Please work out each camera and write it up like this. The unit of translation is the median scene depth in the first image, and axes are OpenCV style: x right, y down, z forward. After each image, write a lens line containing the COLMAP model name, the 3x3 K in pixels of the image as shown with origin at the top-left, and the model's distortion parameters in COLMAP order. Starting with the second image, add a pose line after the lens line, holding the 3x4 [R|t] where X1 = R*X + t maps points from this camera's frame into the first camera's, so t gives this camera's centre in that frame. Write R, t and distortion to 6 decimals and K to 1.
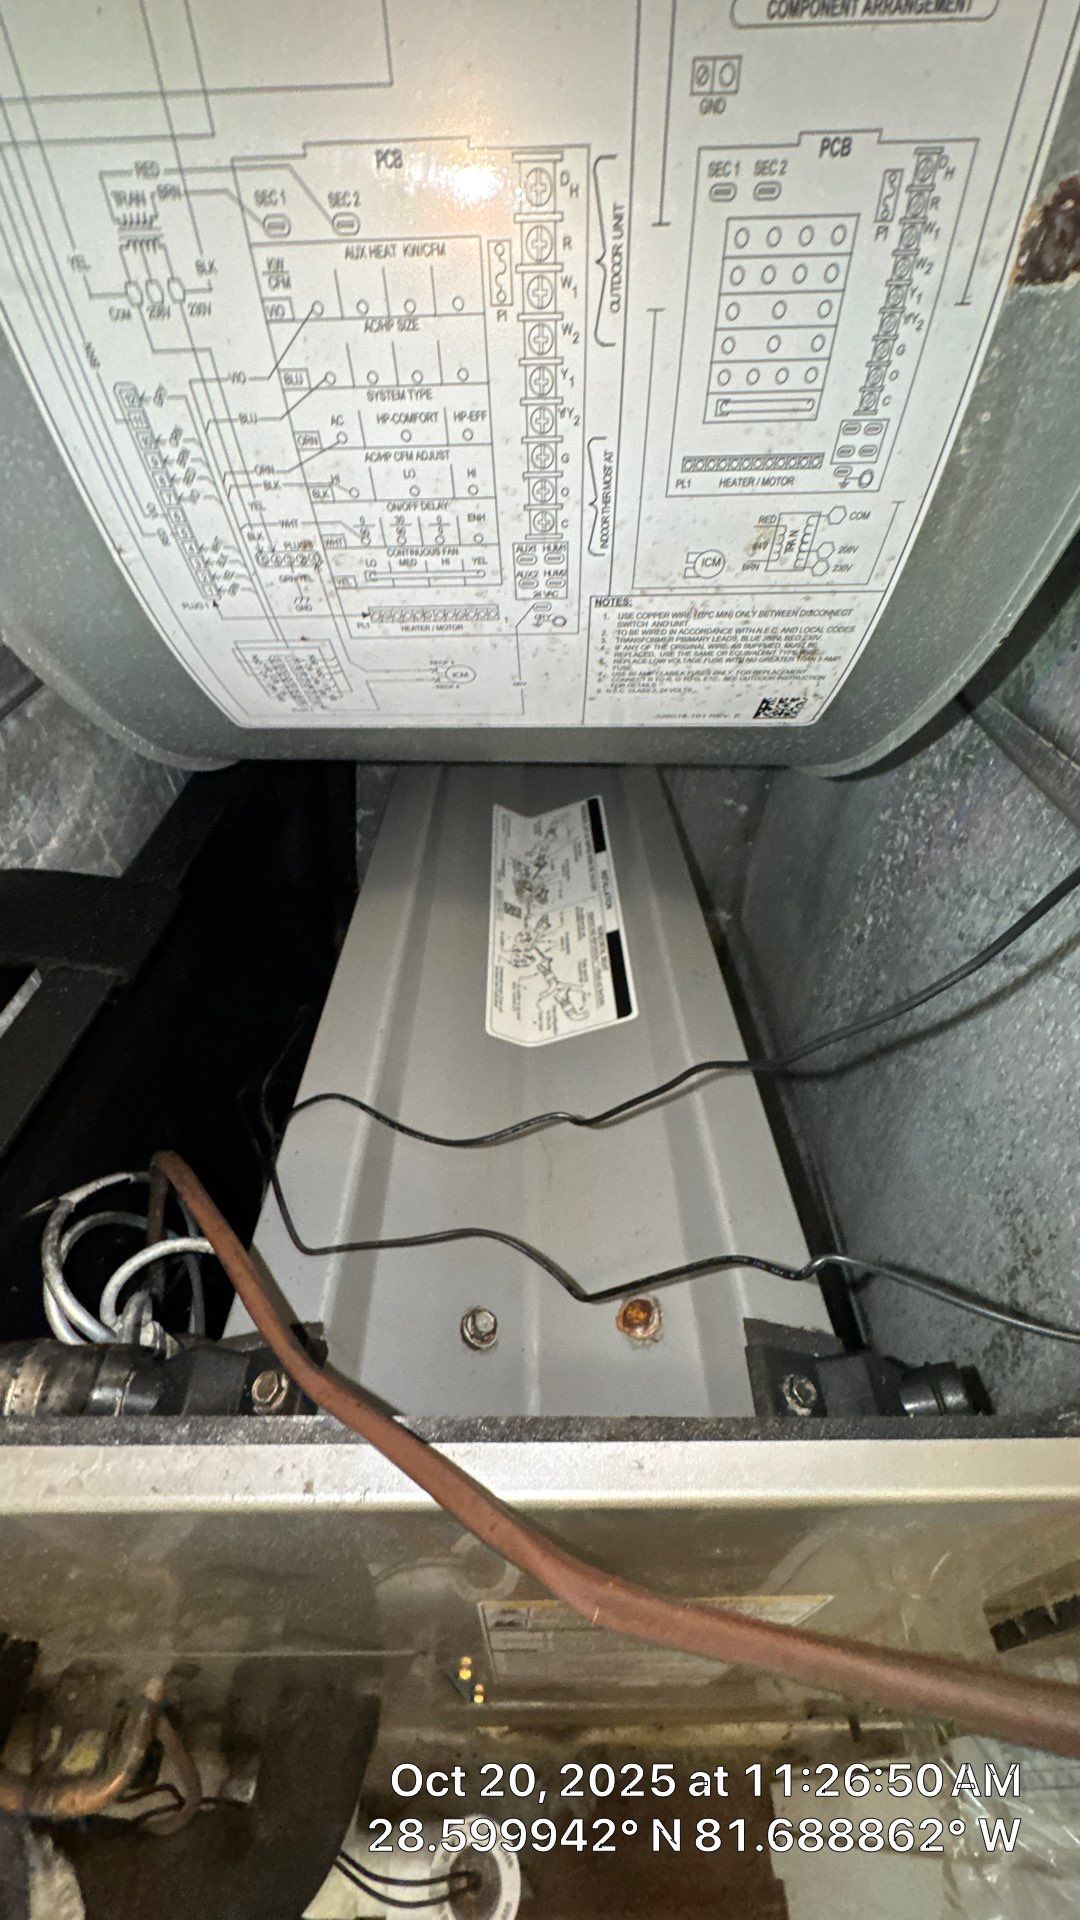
lens RADIAL K [[769.9, 0, 543.9], [0, 769.9, 957.6], [0, 0, 1]] dist [-0.007561, 0.001767]
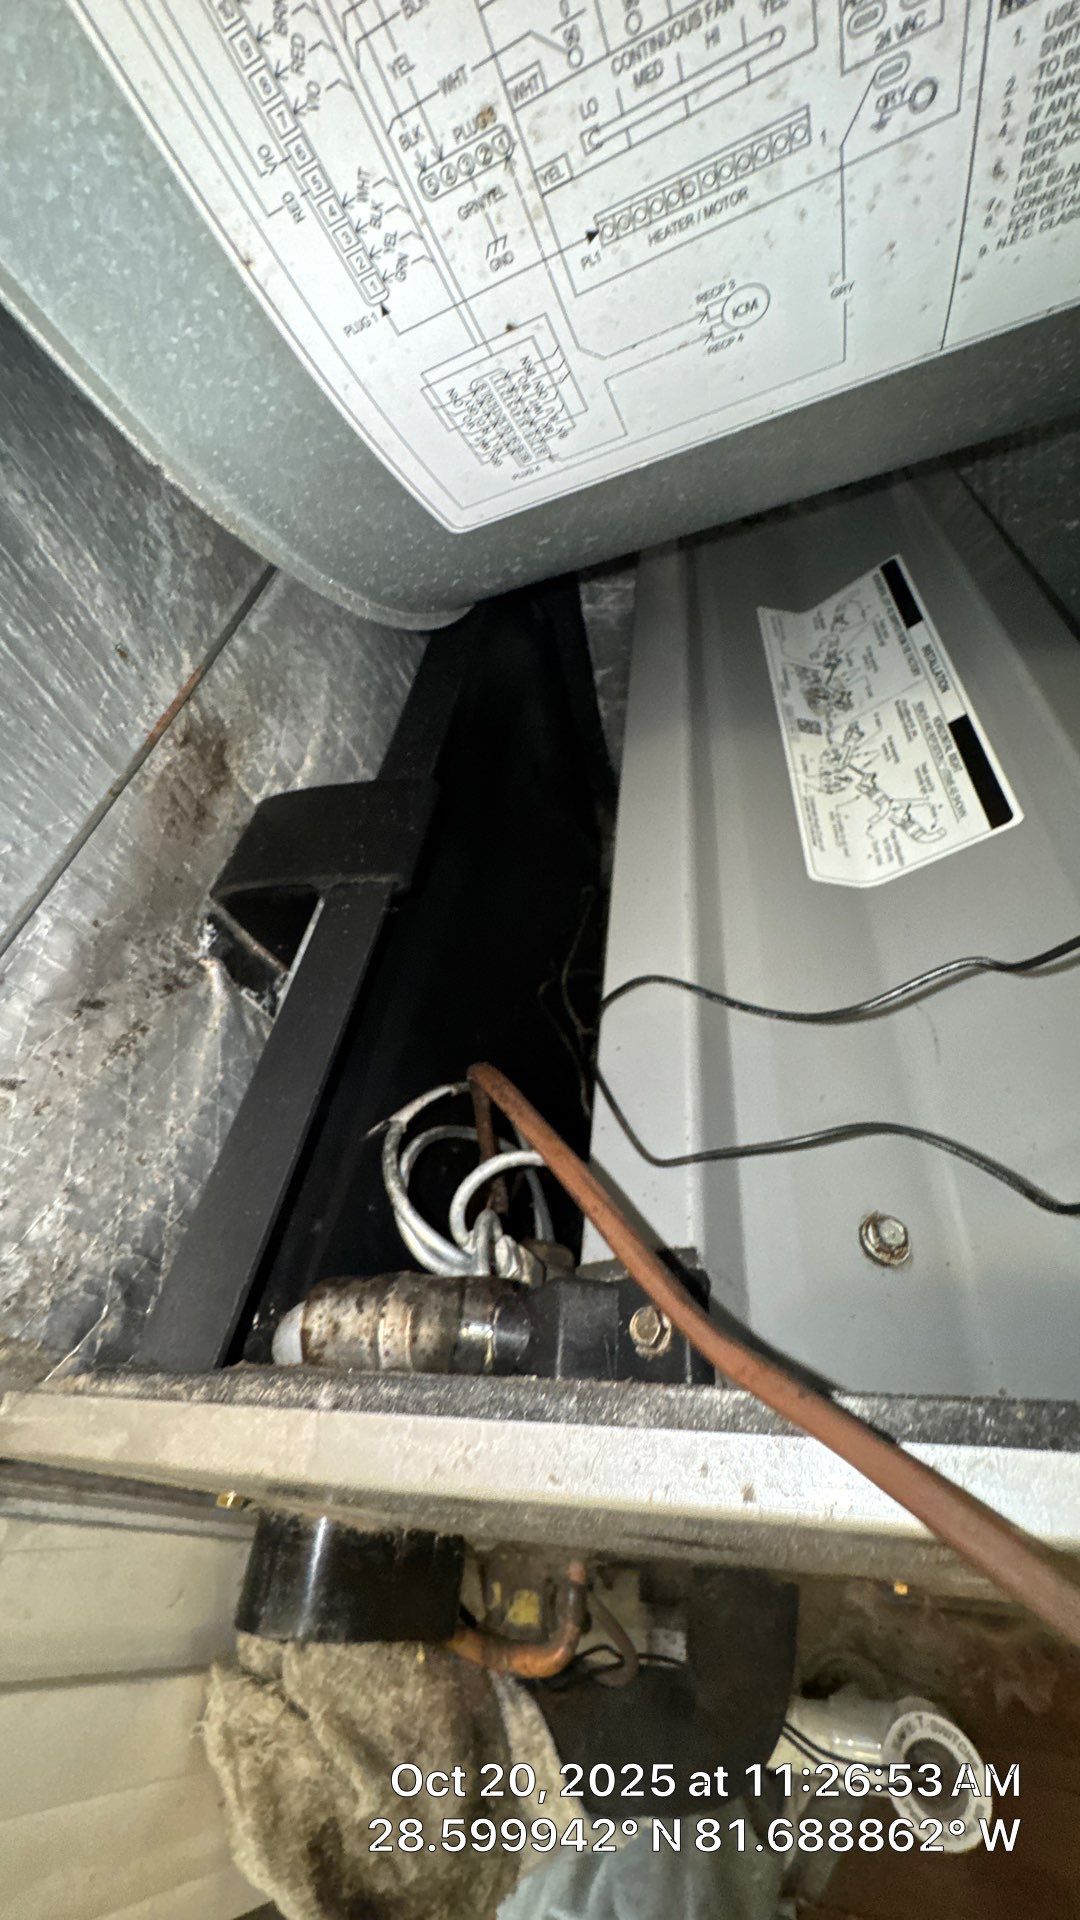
lens RADIAL K [[769.9, 0, 540.9], [0, 769.9, 957.0], [0, 0, 1]] dist [-0.007561, 0.001767]
pose [[0.928184, -0.143120, -0.343499, -0.081737], [0.193891, 0.973883, 0.118149, 0.031938], [0.317618, -0.176265, 0.931692, 0.169925]]
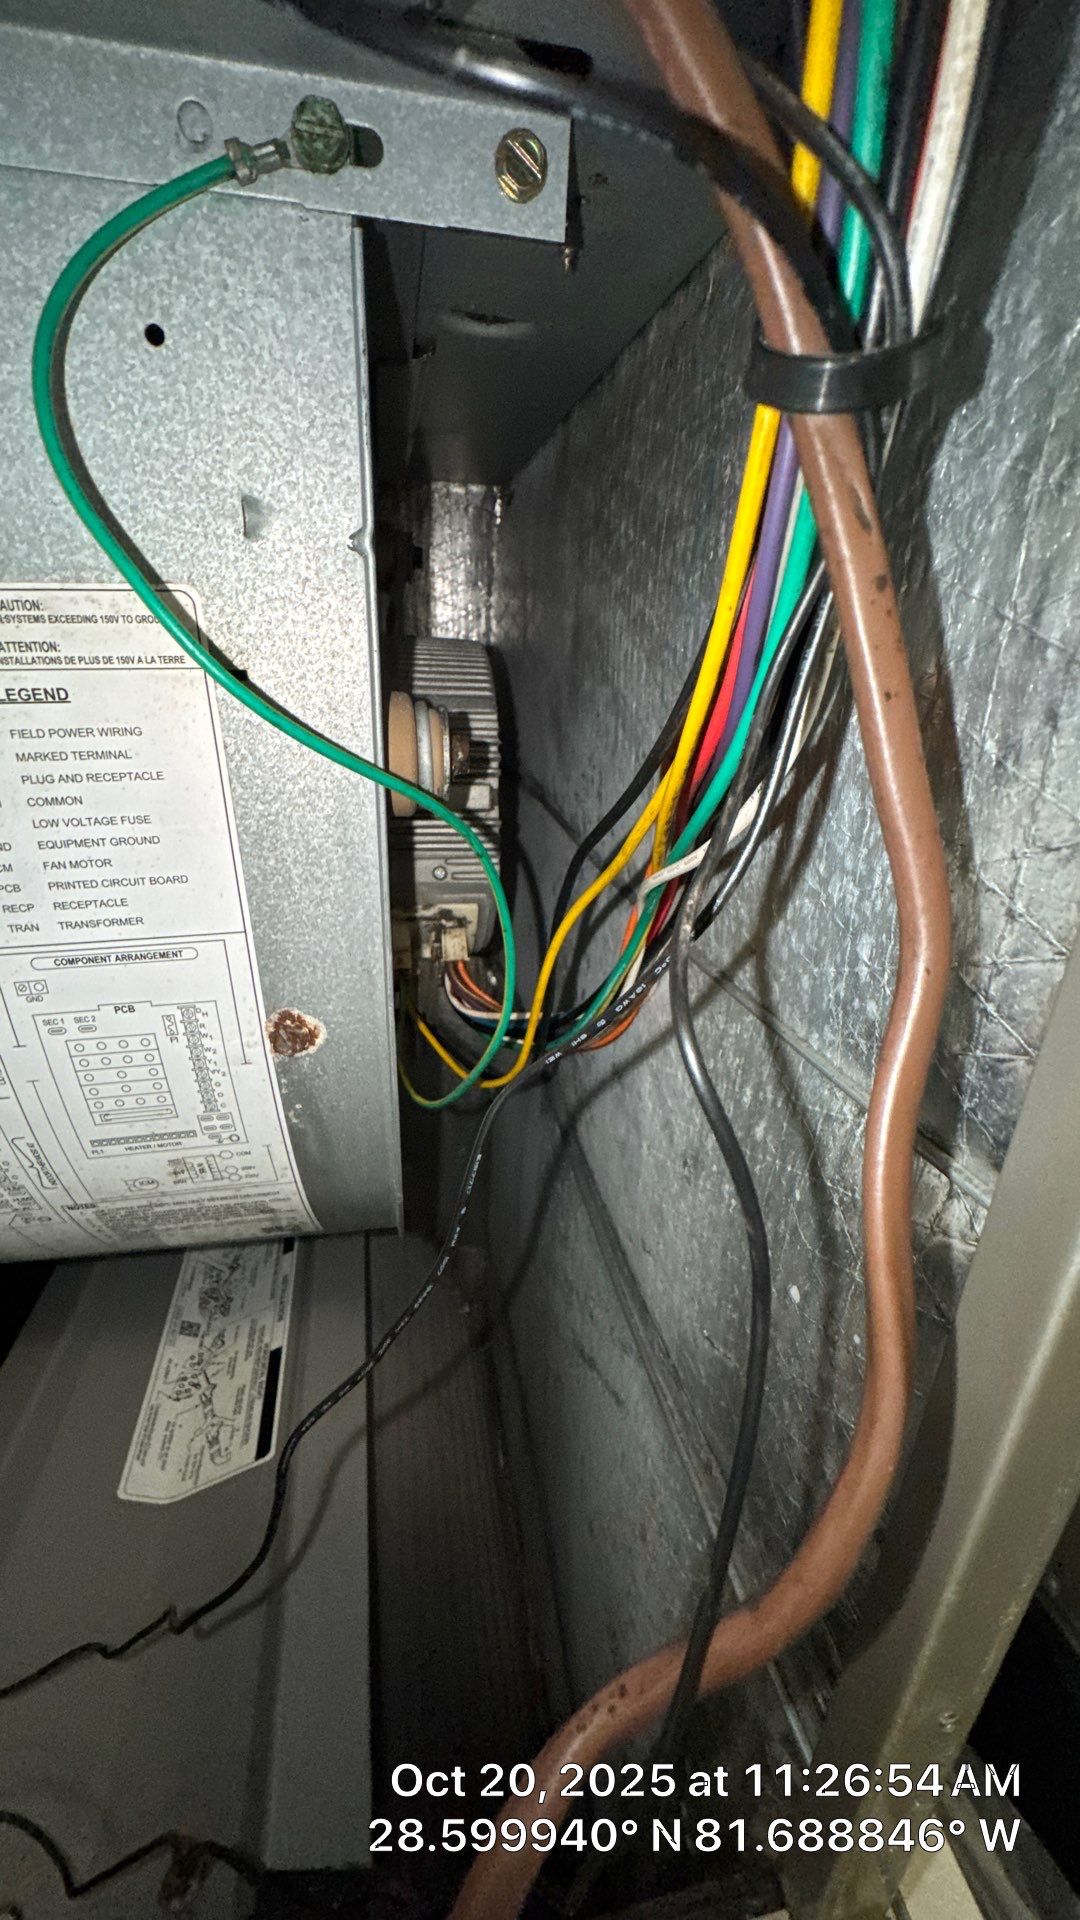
lens RADIAL K [[769.9, 0, 541.6], [0, 769.9, 956.8], [0, 0, 1]] dist [-0.007561, 0.001767]
pose [[0.984028, -0.049714, 0.170928, 0.374011], [0.103336, 0.941390, -0.321102, -0.209314], [-0.144947, 0.333636, 0.931492, -0.262427]]
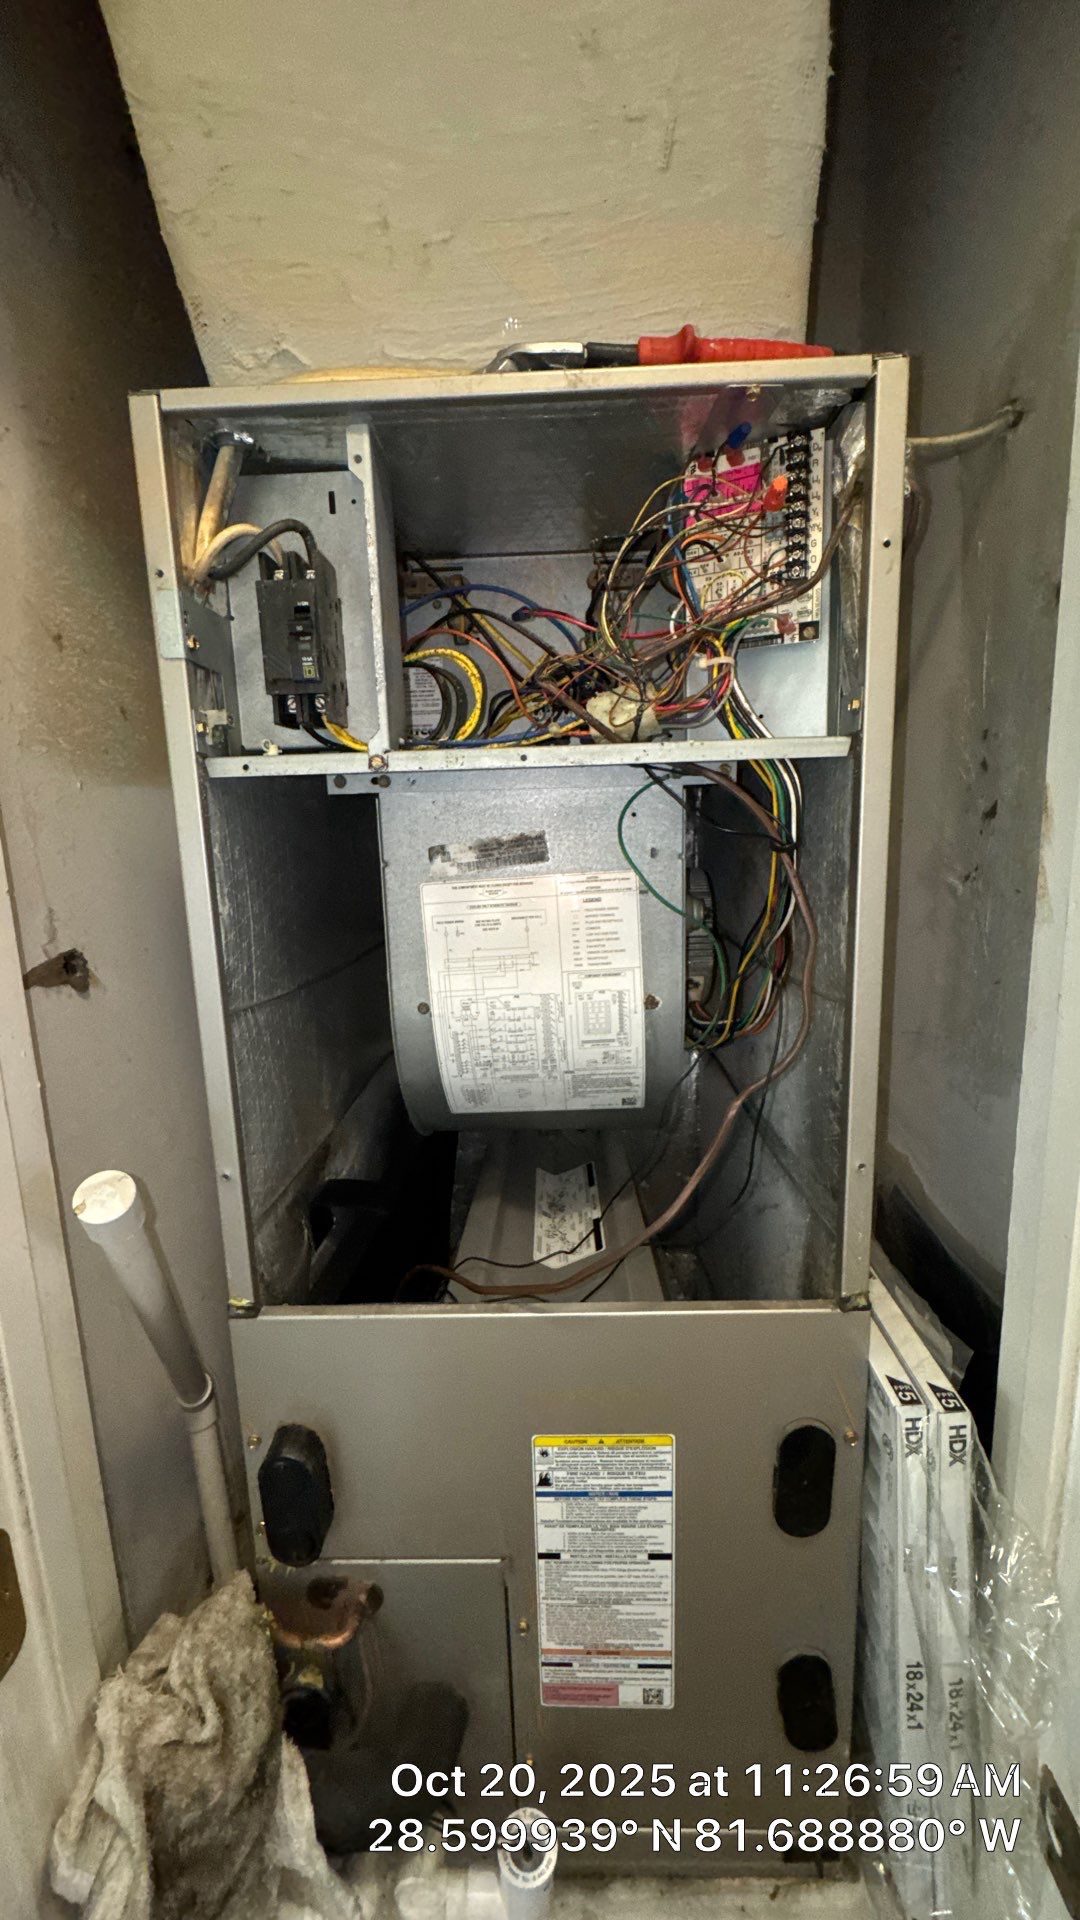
lens RADIAL K [[769.9, 0, 539.8], [0, 769.9, 955.4], [0, 0, 1]] dist [-0.007561, 0.001767]
pose [[0.998095, -0.037899, -0.048682, 0.085685], [0.006024, 0.845164, -0.534474, 0.586364], [0.061400, 0.533163, 0.843782, -1.373212]]
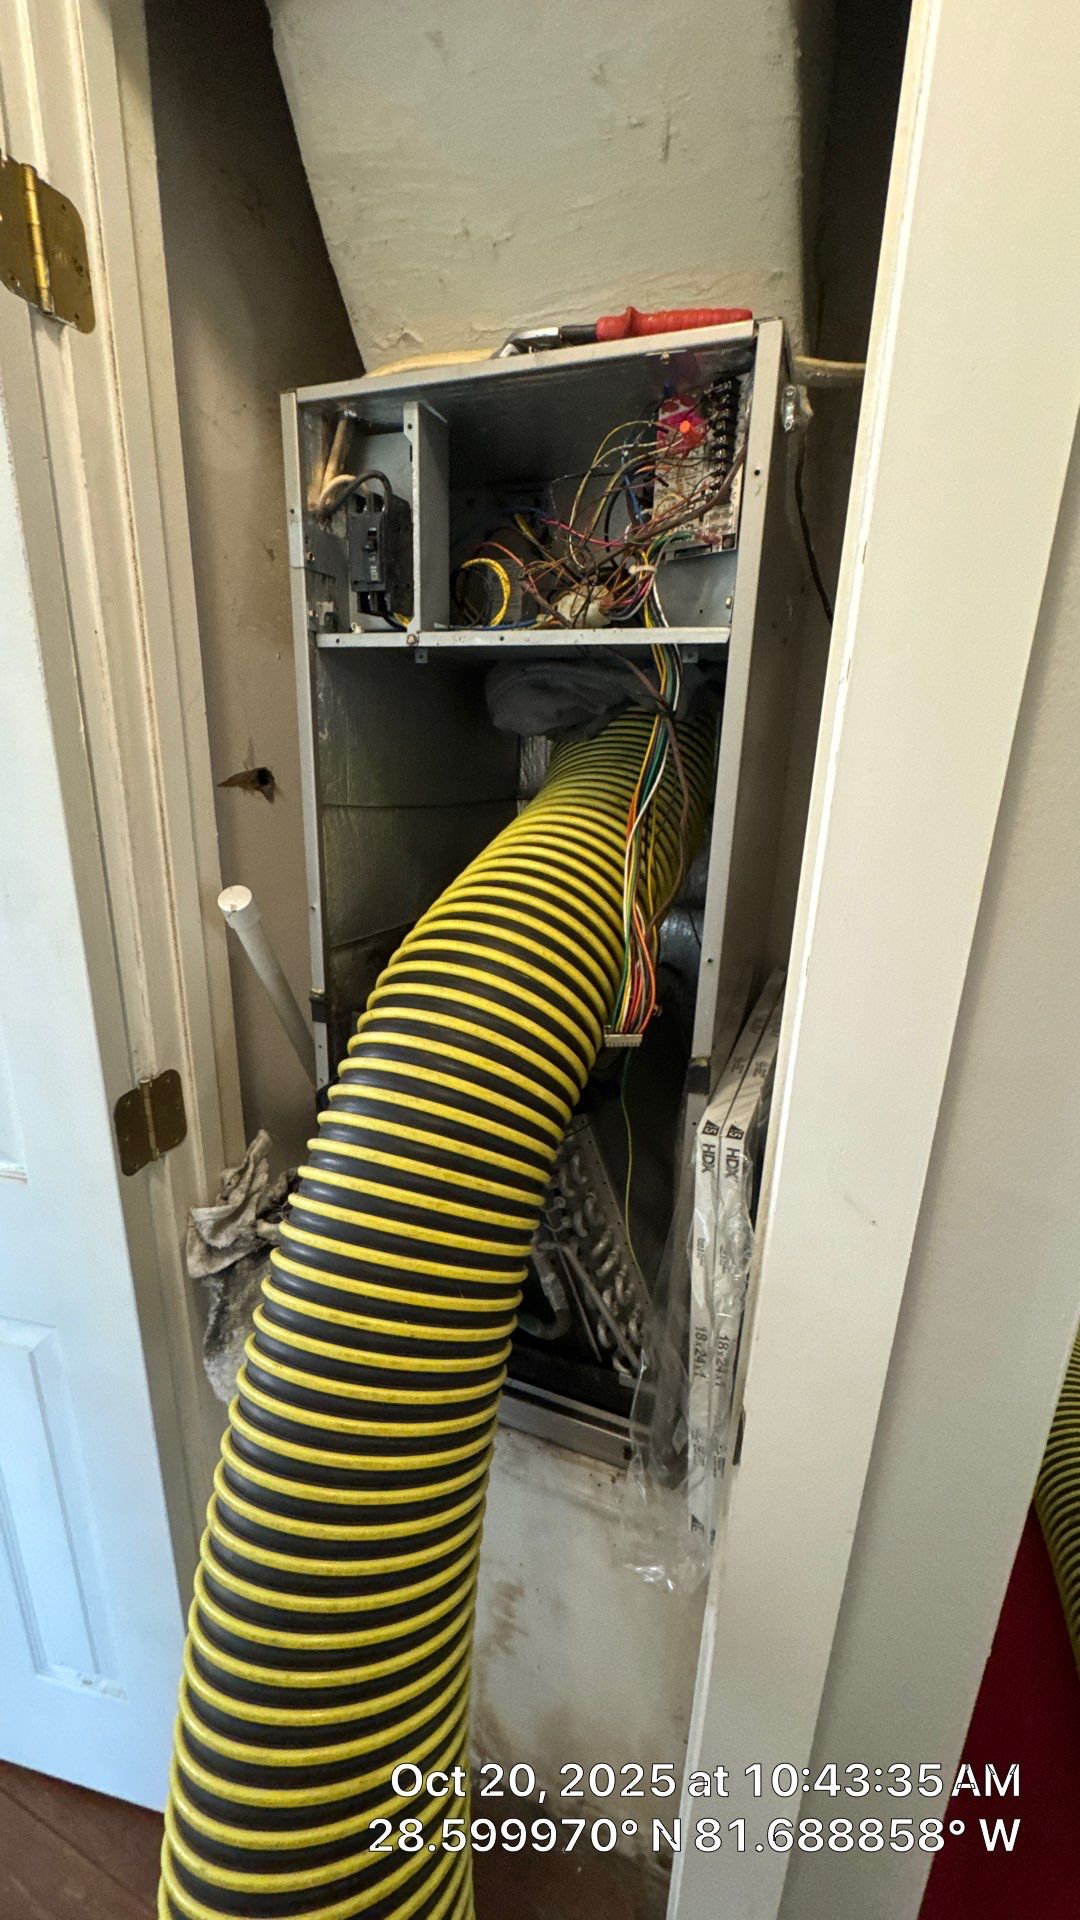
lens RADIAL K [[769.9, 0, 533.6], [0, 769.9, 956.8], [0, 0, 1]] dist [-0.007561, 0.001767]
pose [[0.923315, 0.121122, -0.364443, 1.006412], [-0.271212, 0.877522, -0.395473, 1.089705], [0.271907, 0.463988, 0.843079, -1.706933]]
